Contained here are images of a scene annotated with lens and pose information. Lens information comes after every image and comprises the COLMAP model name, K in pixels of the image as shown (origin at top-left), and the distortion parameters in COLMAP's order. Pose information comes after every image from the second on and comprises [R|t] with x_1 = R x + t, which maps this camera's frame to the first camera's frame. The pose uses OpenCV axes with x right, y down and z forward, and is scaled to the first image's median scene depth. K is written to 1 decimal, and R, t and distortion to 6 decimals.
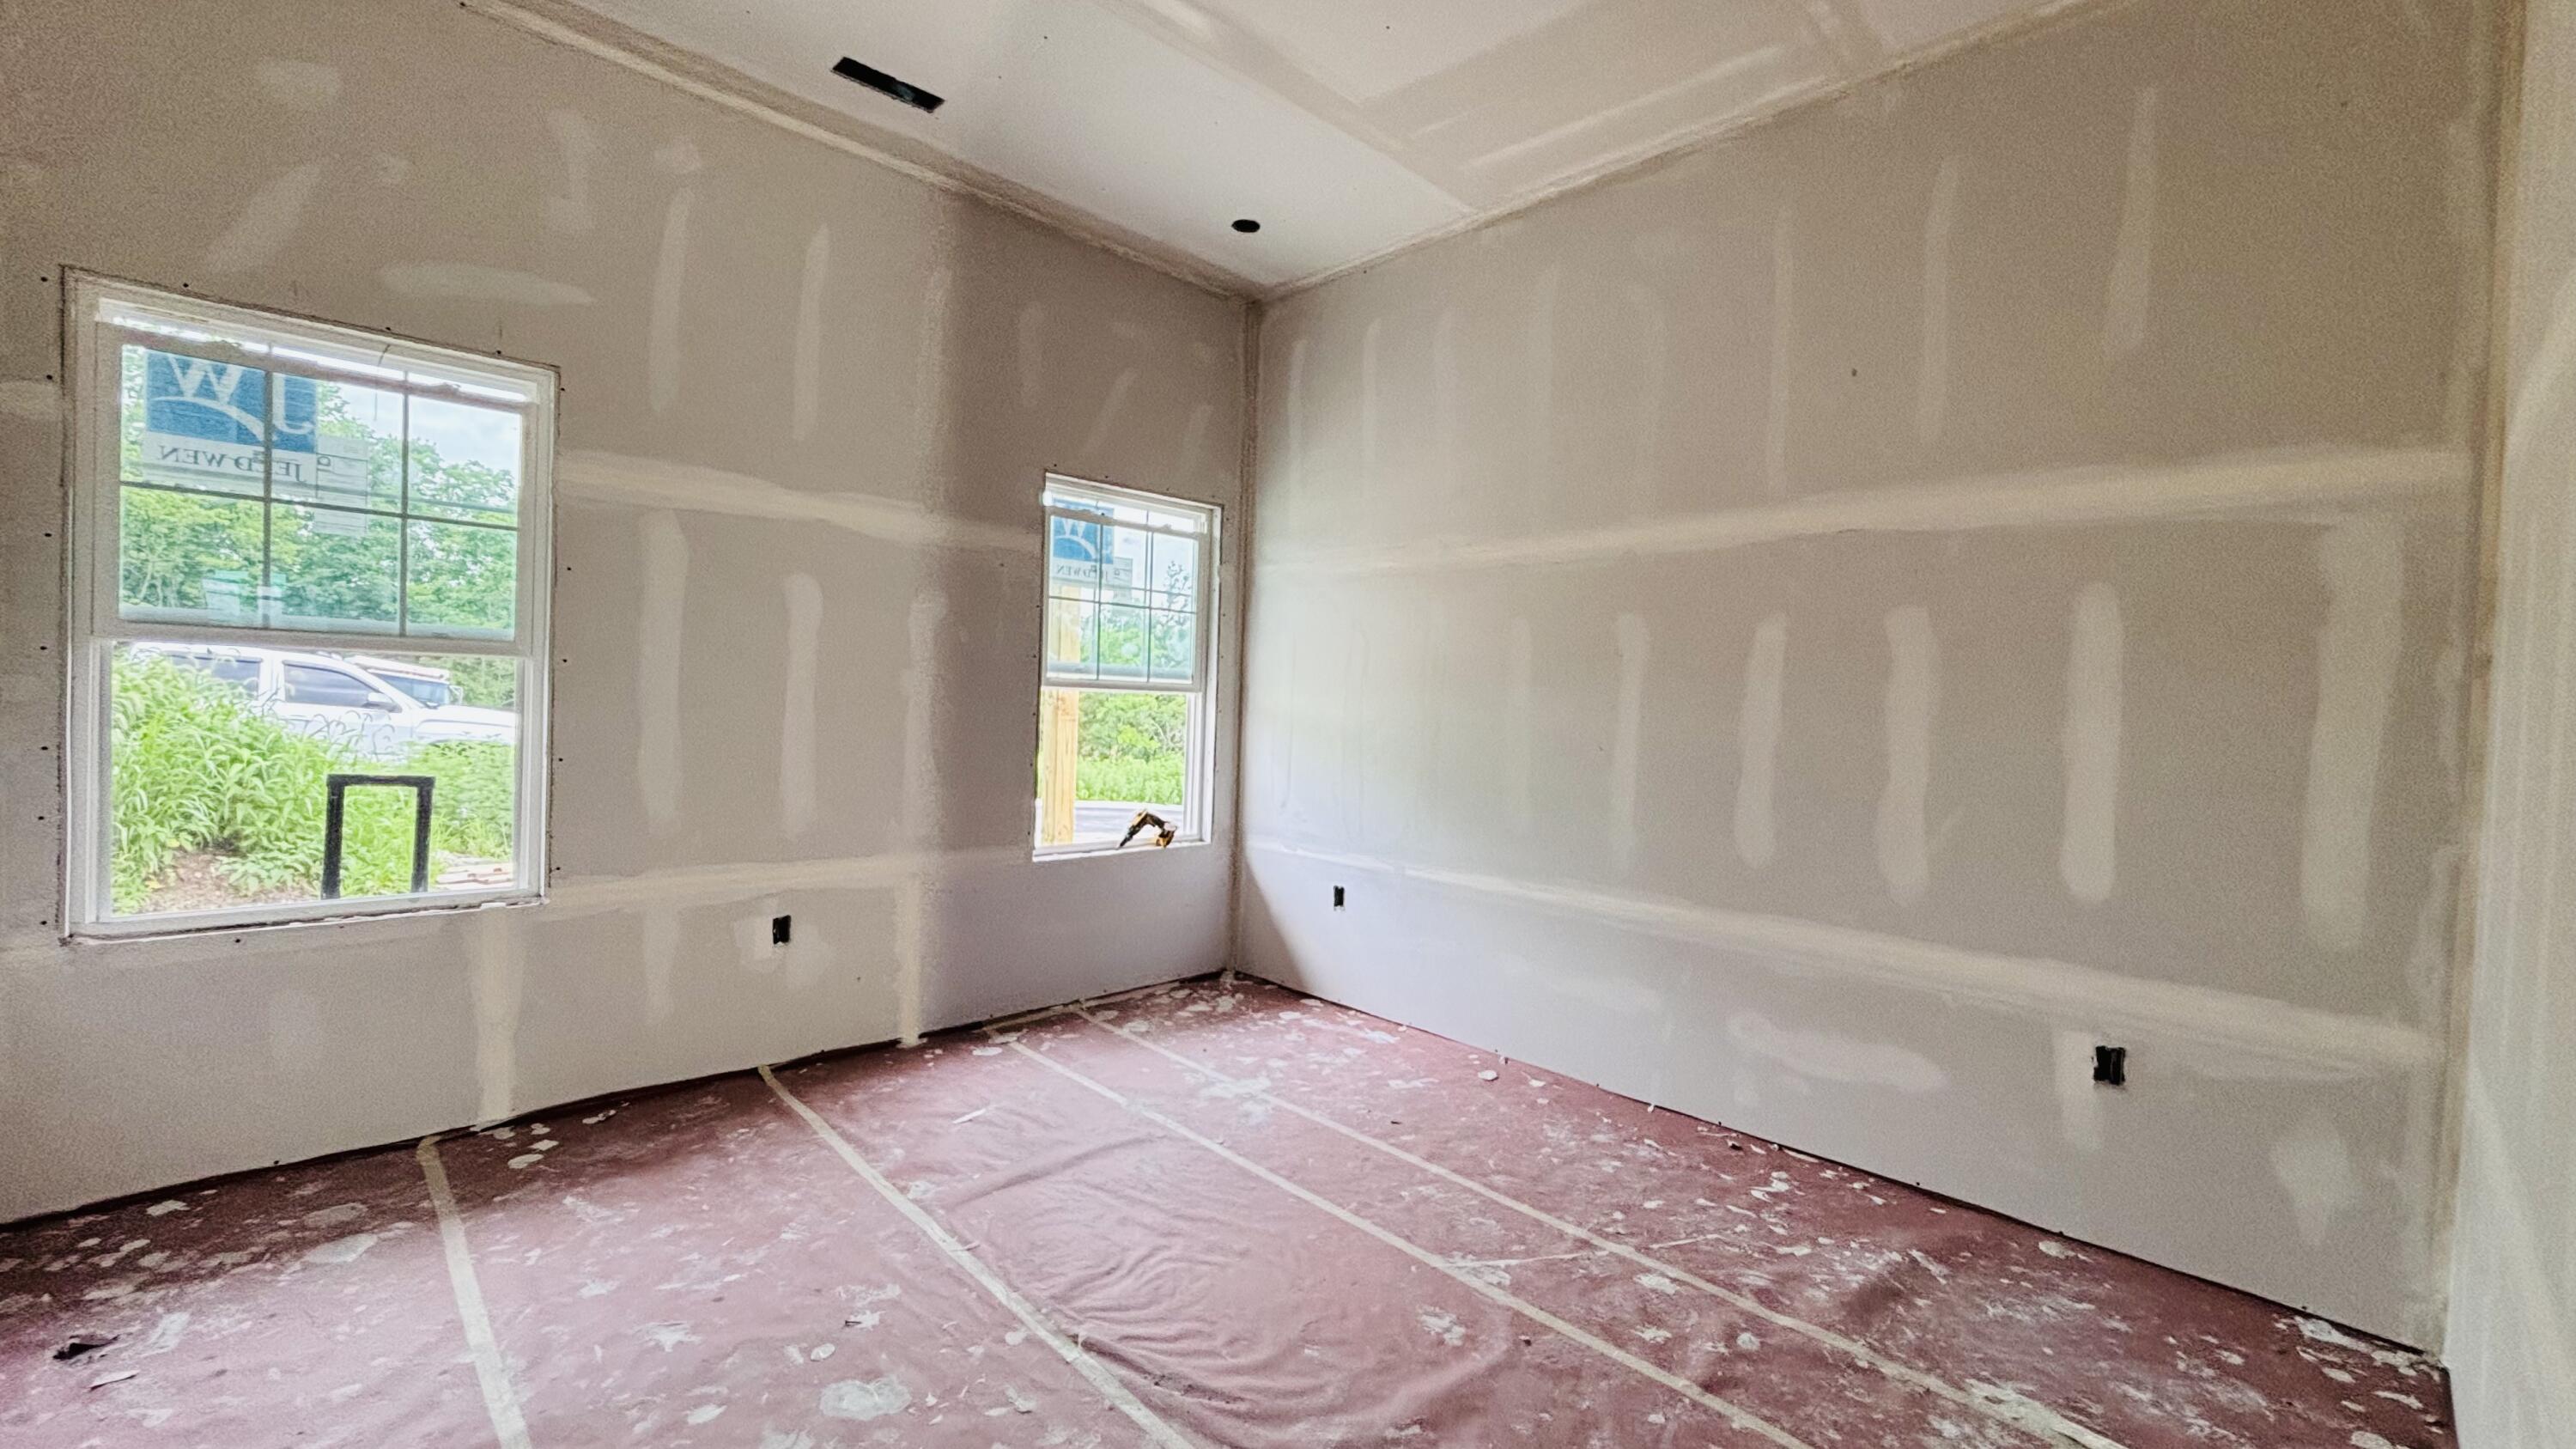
lens RADIAL K [[1065.1, 0, 1293.0], [0, 1065.1, 734.7], [0, 0, 1]] dist [0.003335, 0.001943]
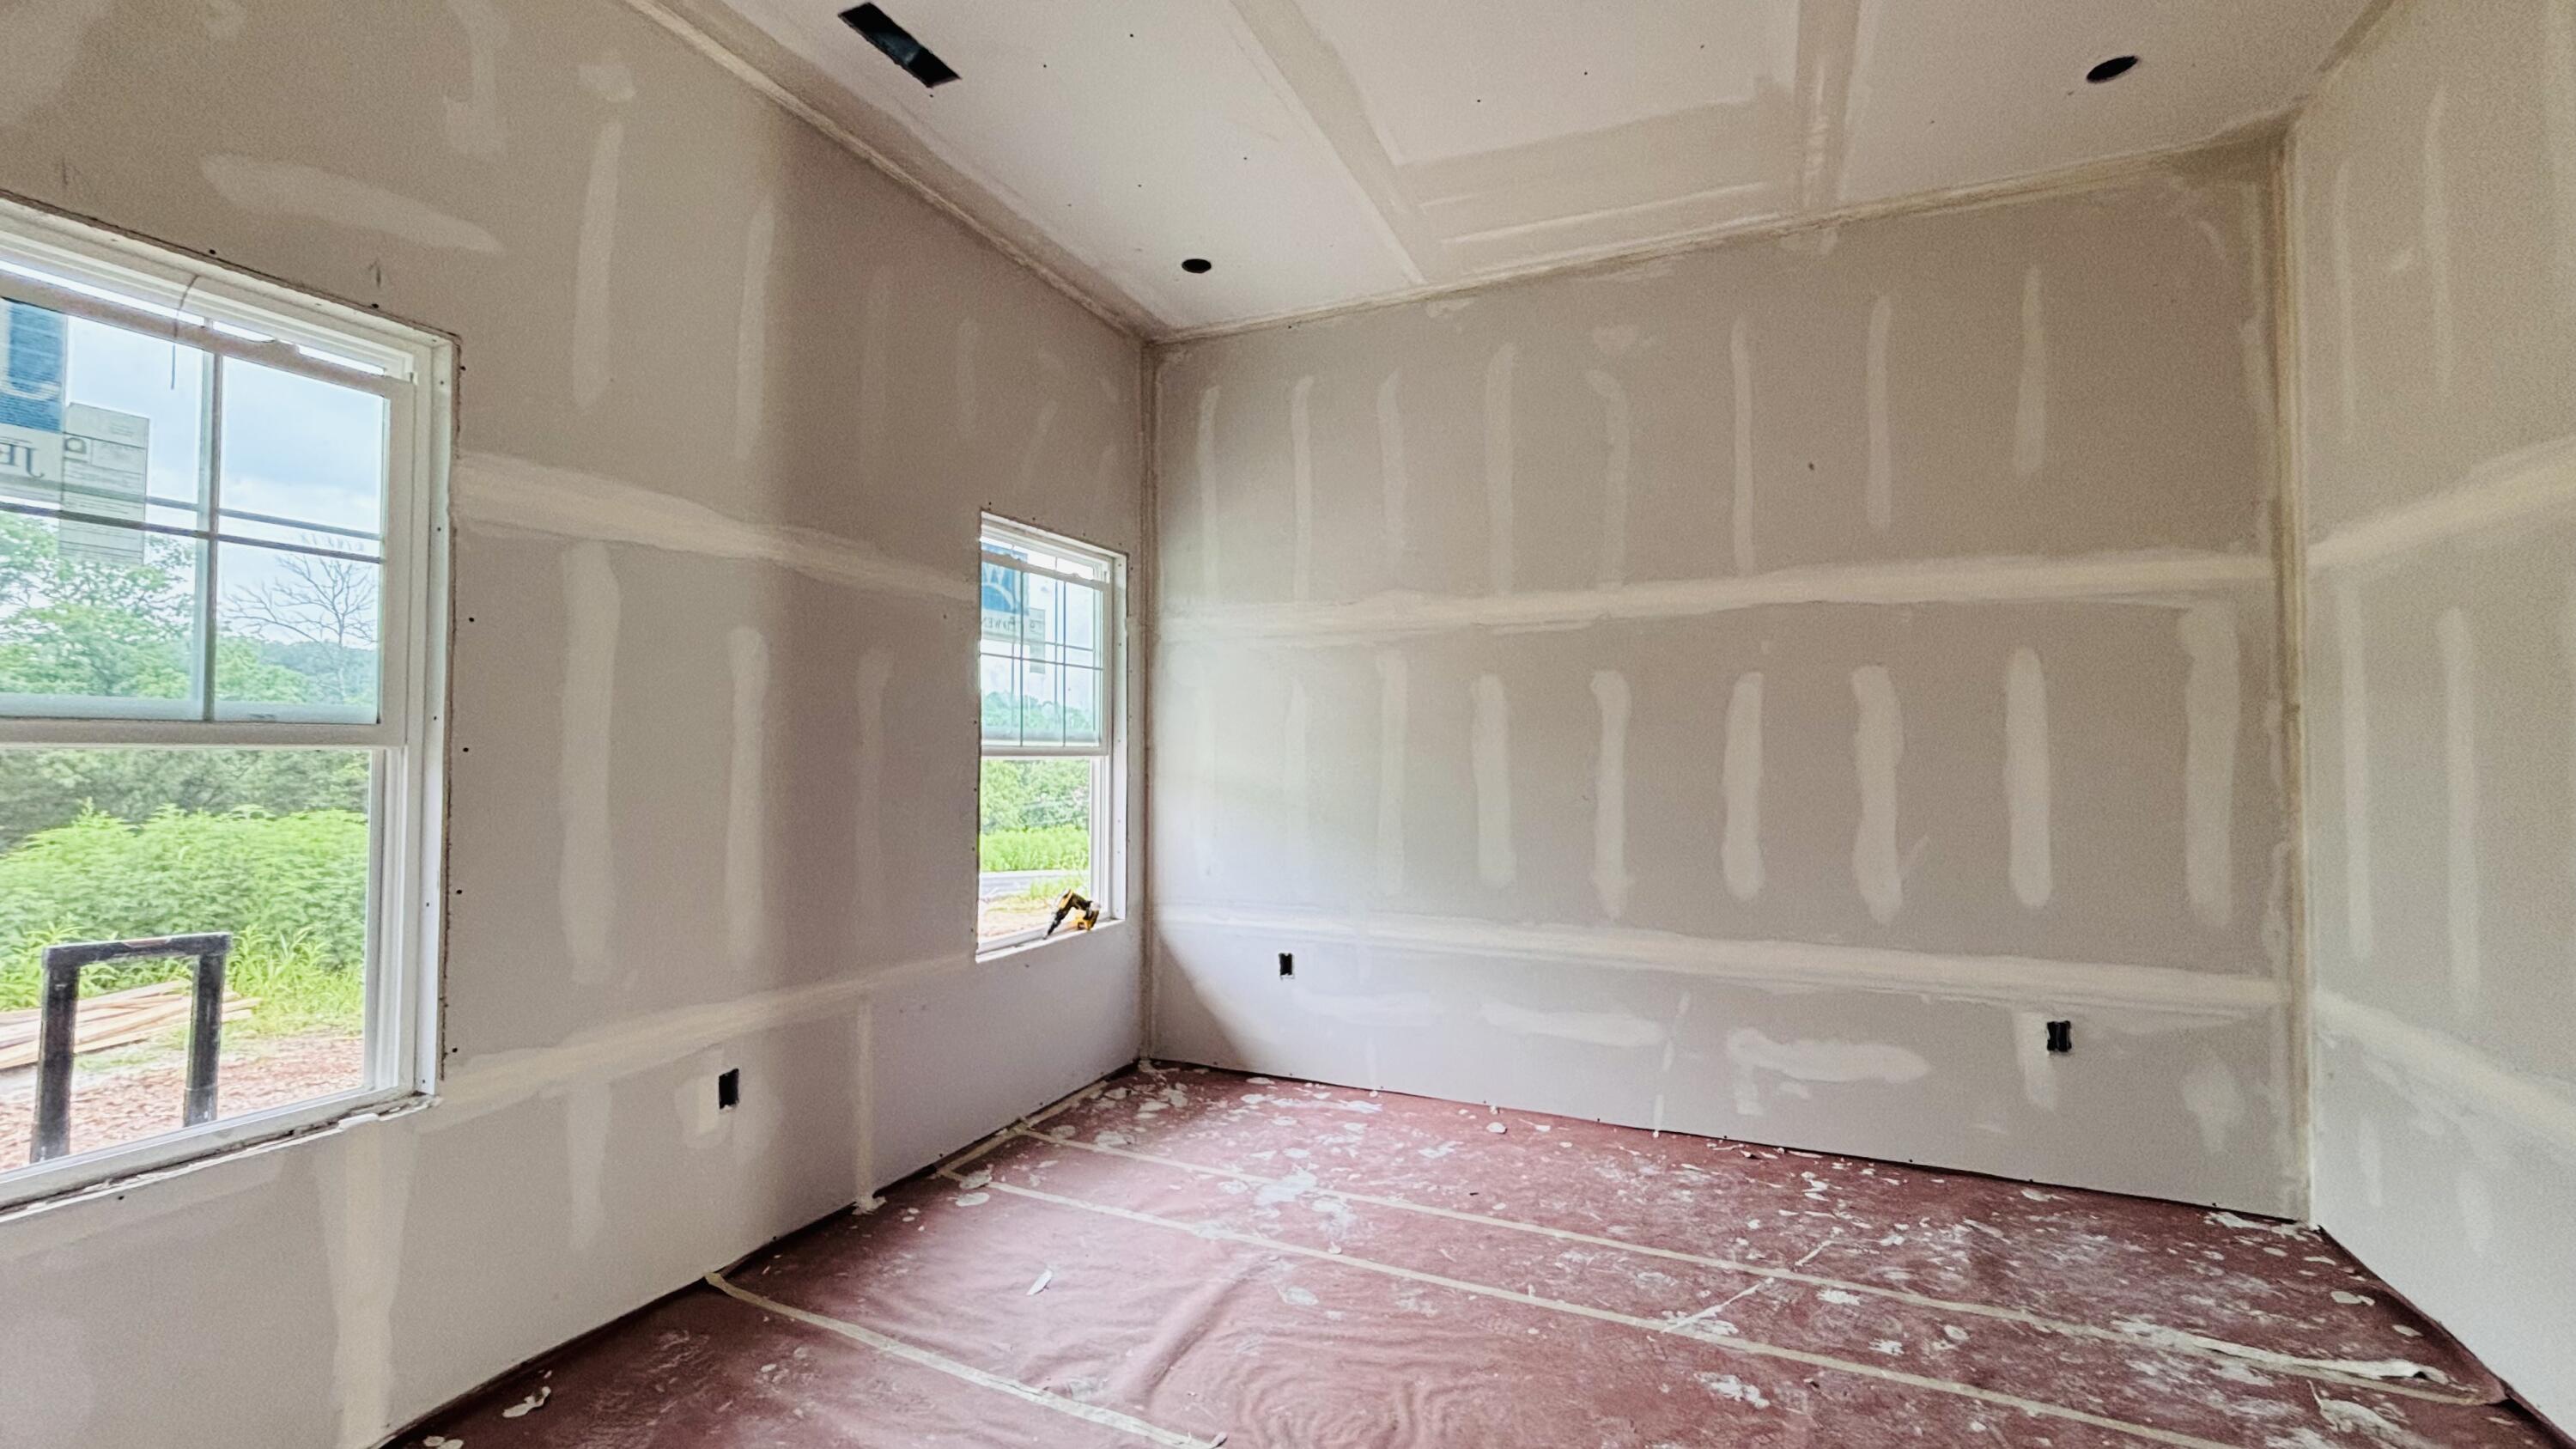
lens RADIAL K [[1065.1, 0, 1291.0], [0, 1065.1, 733.6], [0, 0, 1]] dist [0.003335, 0.001943]
pose [[0.925975, -0.027101, 0.376610, -0.426657], [0.043653, 0.998416, -0.035483, -0.029874], [-0.375052, 0.049297, 0.925692, 0.141039]]
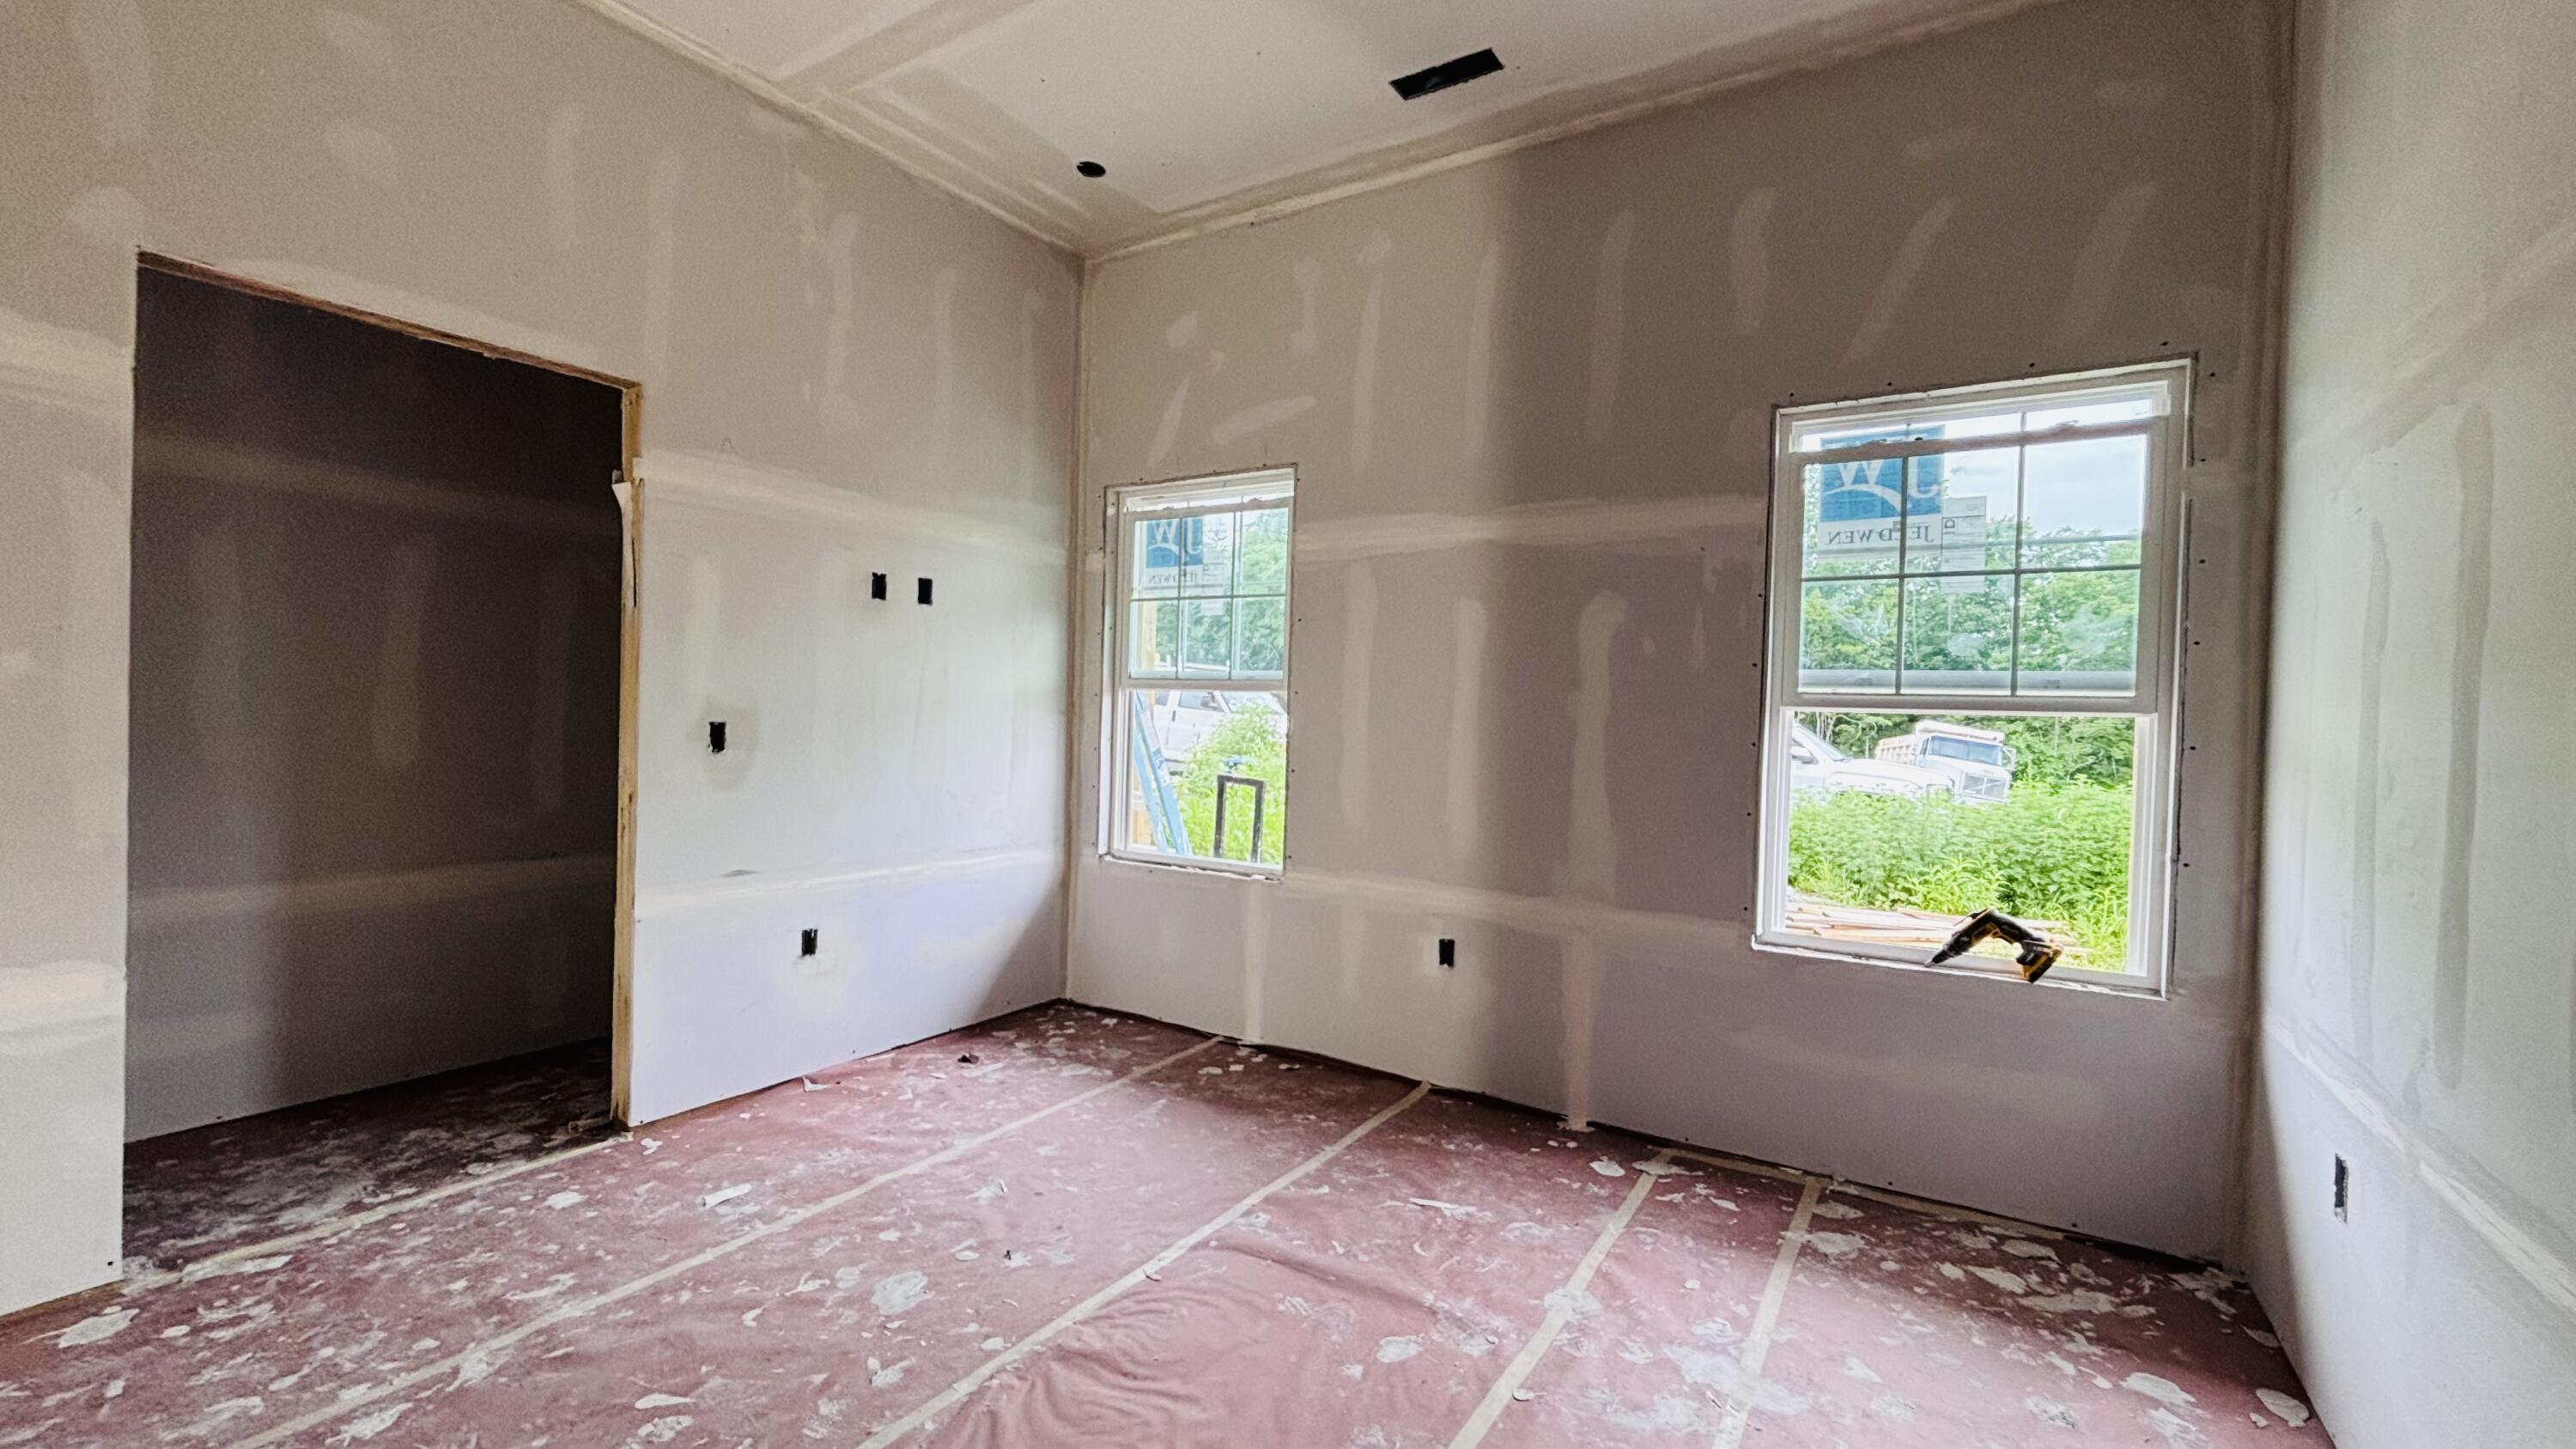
lens RADIAL K [[1065.1, 0, 1262.3], [0, 1065.1, 728.3], [0, 0, 1]] dist [0.003335, 0.001943]
pose [[0.211818, -0.010766, -0.977250, 0.513910], [-0.047750, 0.998631, -0.021352, 0.001244], [0.976142, 0.051186, 0.211014, 0.671797]]
